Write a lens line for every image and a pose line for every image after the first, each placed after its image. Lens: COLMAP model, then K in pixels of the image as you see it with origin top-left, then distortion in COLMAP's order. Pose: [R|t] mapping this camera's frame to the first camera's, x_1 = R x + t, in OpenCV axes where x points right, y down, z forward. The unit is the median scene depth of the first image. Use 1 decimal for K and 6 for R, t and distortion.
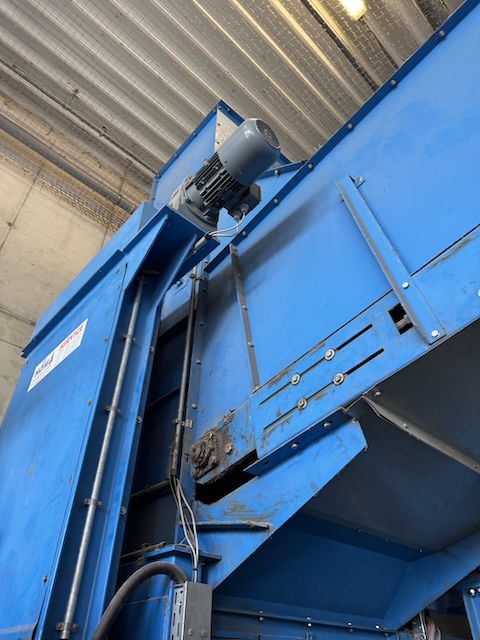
lens RADIAL K [[451.9, 0, 249.8], [0, 451.9, 317.4], [0, 0, 1]] dist [0.077274, -0.118945]
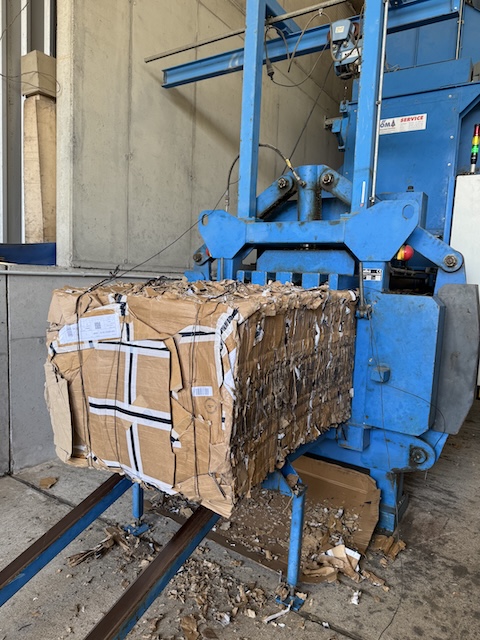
lens RADIAL K [[462.3, 0, 239.2], [0, 462.3, 330.5], [0, 0, 1]] dist [0.027706, -0.029686]
pose [[0.969079, 0.016012, 0.246229, -2.325658], [-0.189791, 0.686071, 0.702343, -0.910147], [-0.157685, -0.727358, 0.667896, -1.528611]]
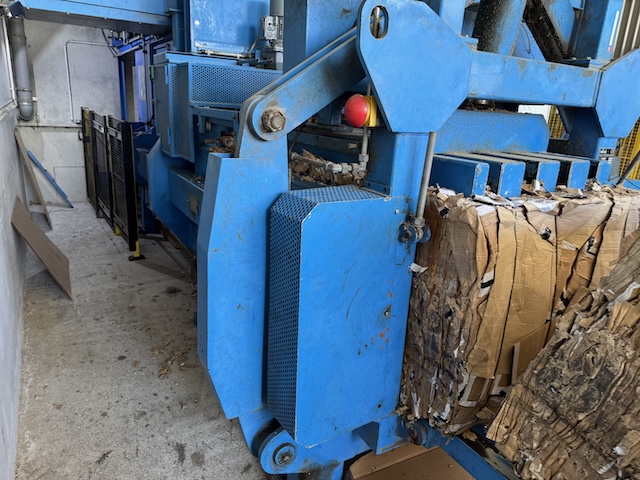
lens RADIAL K [[452.4, 0, 328.7], [0, 452.4, 249.9], [0, 0, 1]] dist [0.056271, -0.071526]
pose [[0.218330, -0.284442, 0.933501, -2.800176], [-0.666325, 0.655432, 0.355555, 0.314741], [-0.712981, -0.699644, -0.046430, 0.140698]]
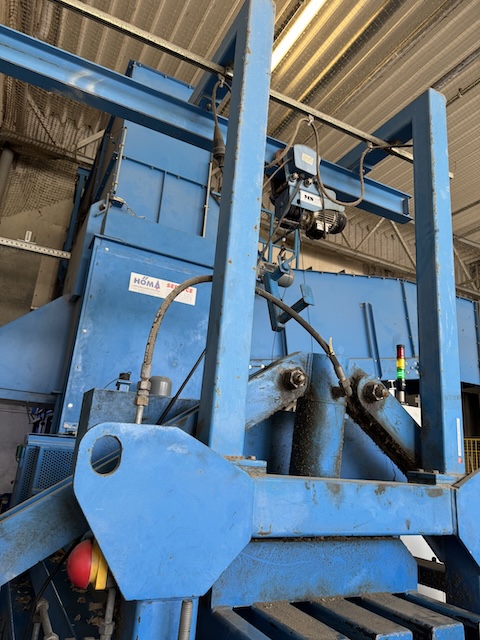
lens RADIAL K [[451.9, 0, 249.8], [0, 451.9, 317.4], [0, 0, 1]] dist [0.077274, -0.118945]
pose [[0.258310, 0.299704, 0.918397, -2.524175], [-0.669576, 0.740819, -0.053428, 0.048773], [-0.696379, -0.601136, 0.392036, 0.049447]]
